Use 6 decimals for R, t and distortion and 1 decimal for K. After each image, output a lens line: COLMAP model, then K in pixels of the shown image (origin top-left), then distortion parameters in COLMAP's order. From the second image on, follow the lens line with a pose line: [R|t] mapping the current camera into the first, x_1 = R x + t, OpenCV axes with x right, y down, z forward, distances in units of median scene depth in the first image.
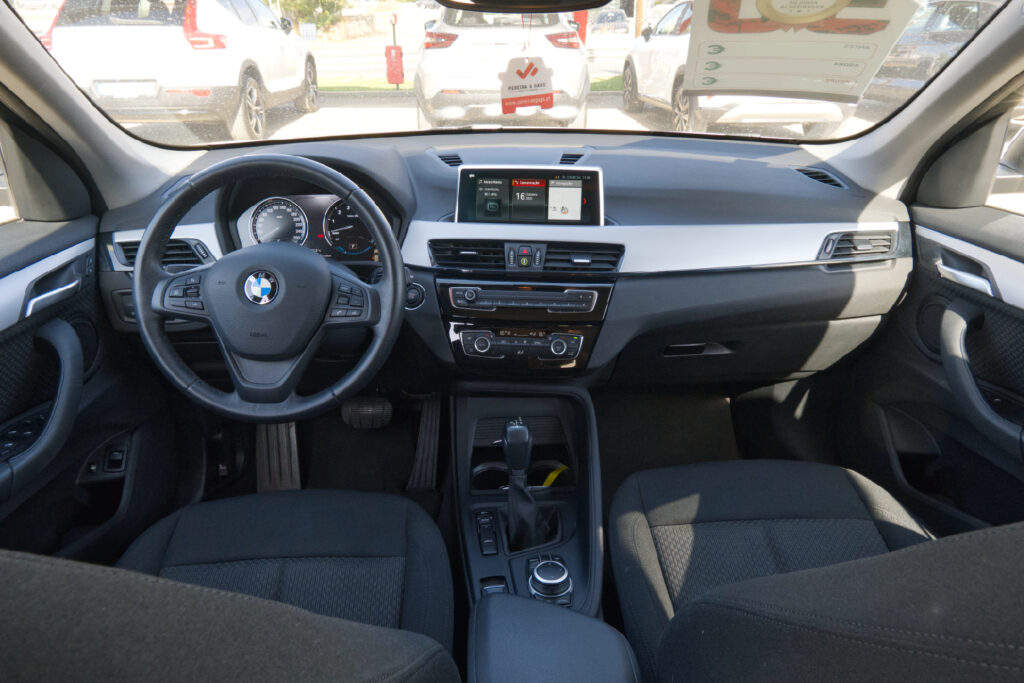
lens RADIAL K [[668.3, 0, 511.4], [0, 668.3, 343.5], [0, 0, 1]] dist [-0.006177, 0.002528]
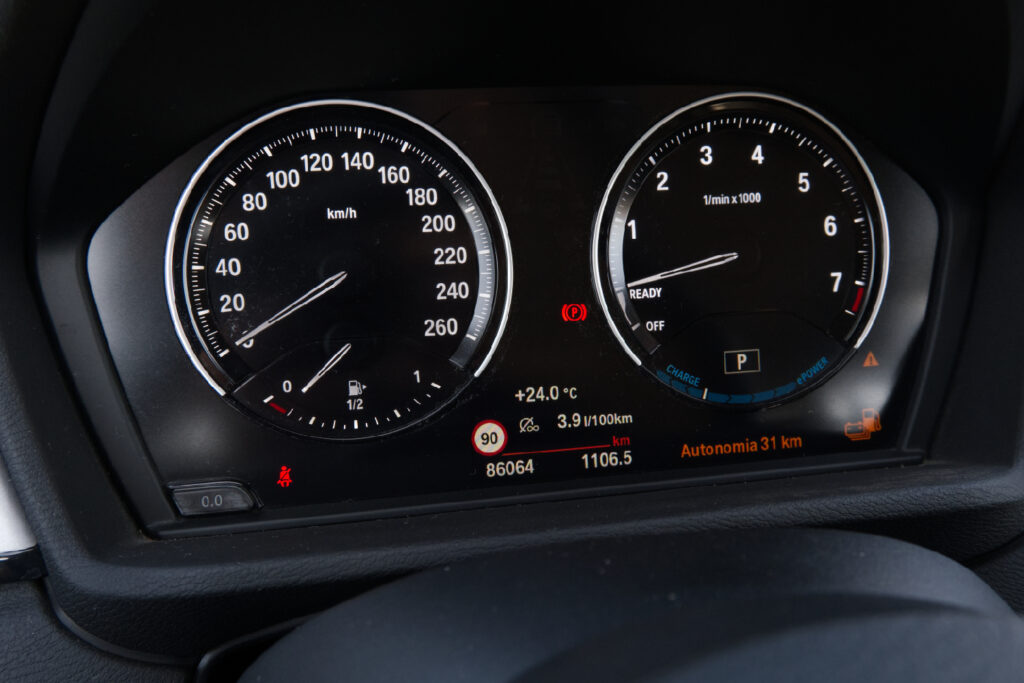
lens RADIAL K [[901.9, 0, 511.1], [0, 901.9, 340.8], [0, 0, 1]] dist [0.011873, 0.001767]
pose [[0.992224, -0.039749, 0.117949, -0.351418], [0.041365, 0.999080, -0.011281, -0.160138], [-0.117392, 0.016072, 0.992956, 0.802815]]
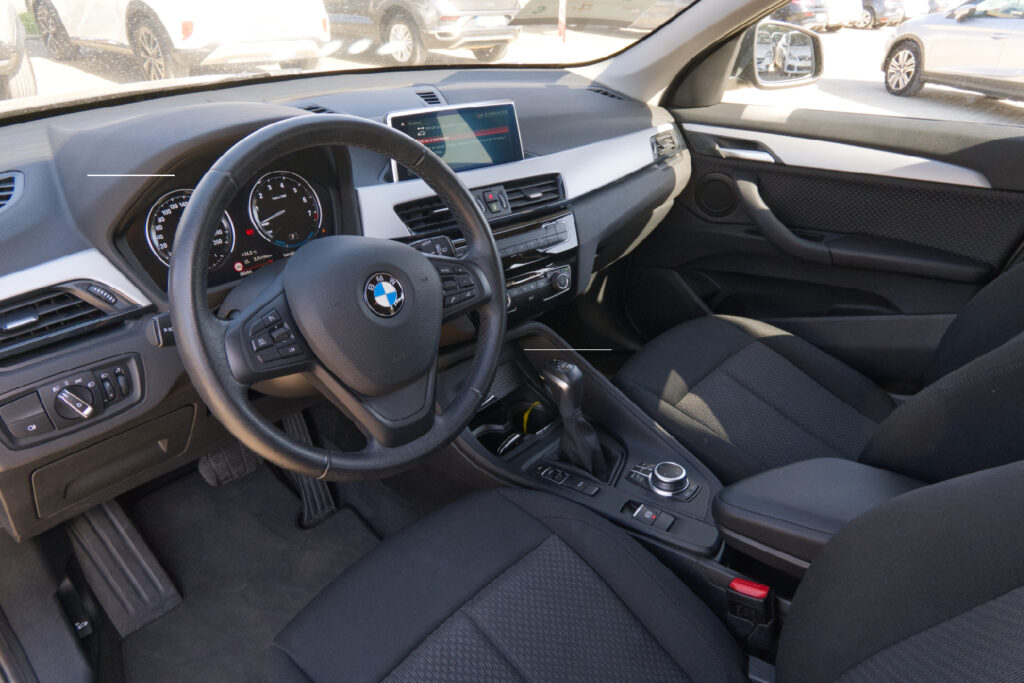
lens RADIAL K [[668.3, 0, 517.4], [0, 668.3, 335.6], [0, 0, 1]] dist [-0.006177, 0.002528]
pose [[0.695178, -0.319696, 0.643834, -0.624416], [0.275238, 0.945784, 0.172442, -0.104725], [-0.664057, 0.057329, 0.745481, 0.281152]]
